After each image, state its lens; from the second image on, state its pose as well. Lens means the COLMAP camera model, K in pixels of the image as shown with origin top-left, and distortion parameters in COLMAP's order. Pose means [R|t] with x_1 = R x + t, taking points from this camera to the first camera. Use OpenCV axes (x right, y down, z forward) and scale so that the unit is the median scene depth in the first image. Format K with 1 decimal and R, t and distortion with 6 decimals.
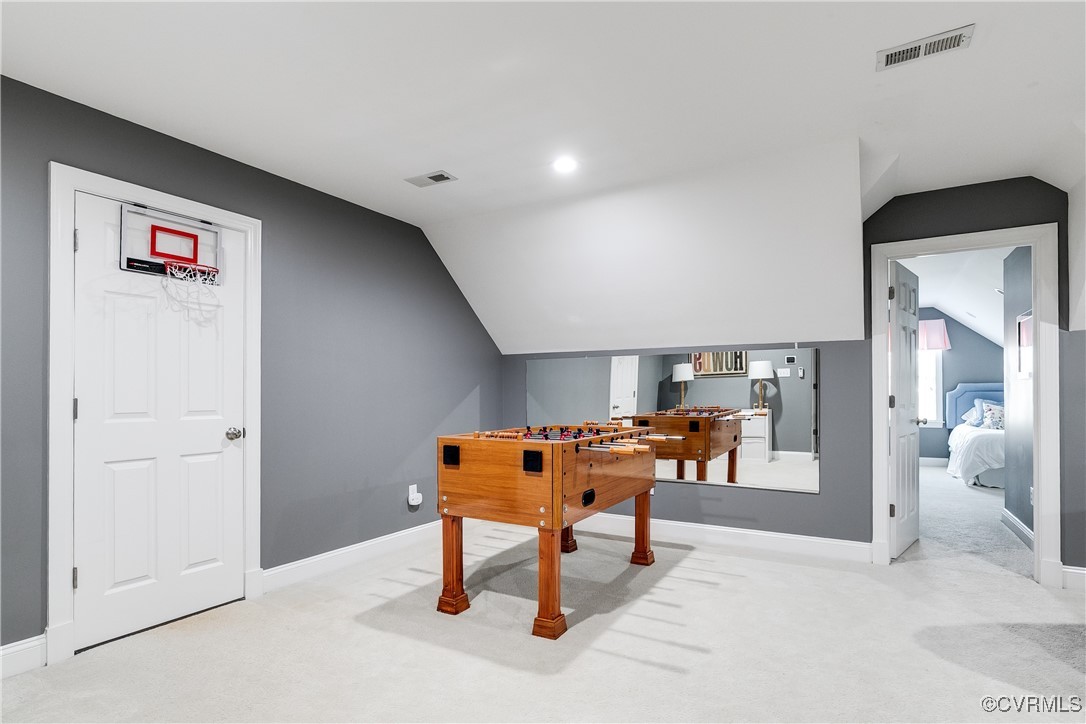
lens RADIAL K [[575.3, 0, 542.2], [0, 575.3, 390.4], [0, 0, 1]] dist [-0.000326, -0.000005]
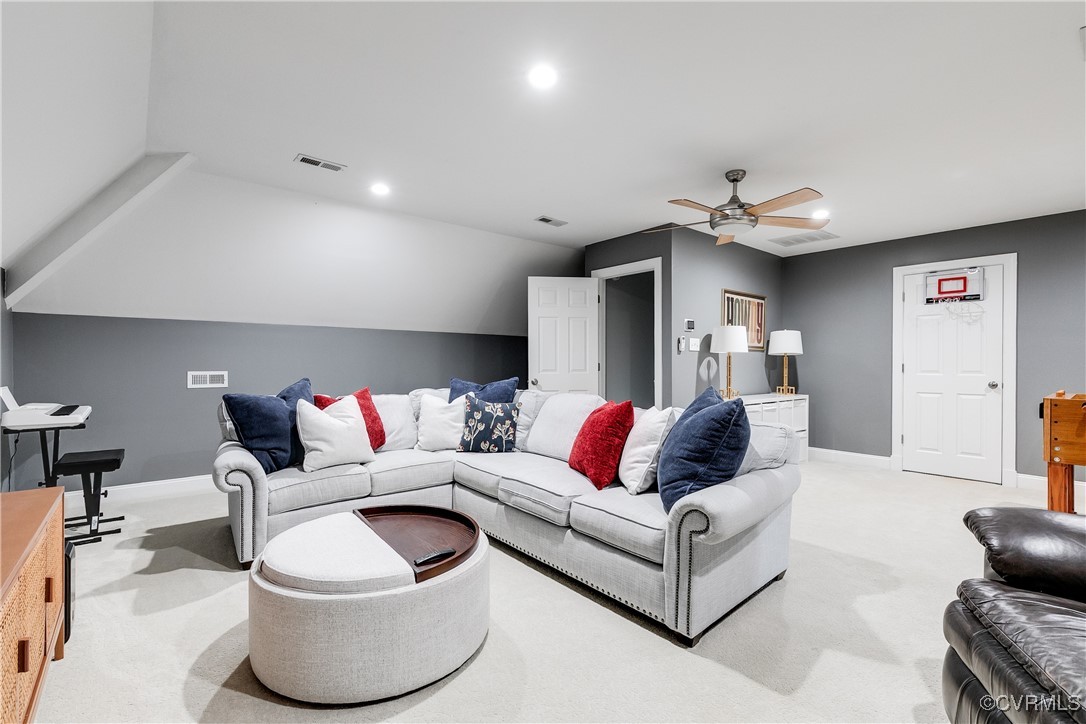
lens RADIAL K [[483.6, 0, 543.0], [0, 483.6, 362.0], [0, 0, 1]] dist [0.000115, 0.000017]
pose [[-0.346038, 0.000776, -0.938220, 1.351961], [0.003728, 0.999993, -0.000548, 0.002948], [0.938213, -0.003687, -0.346038, 0.254761]]
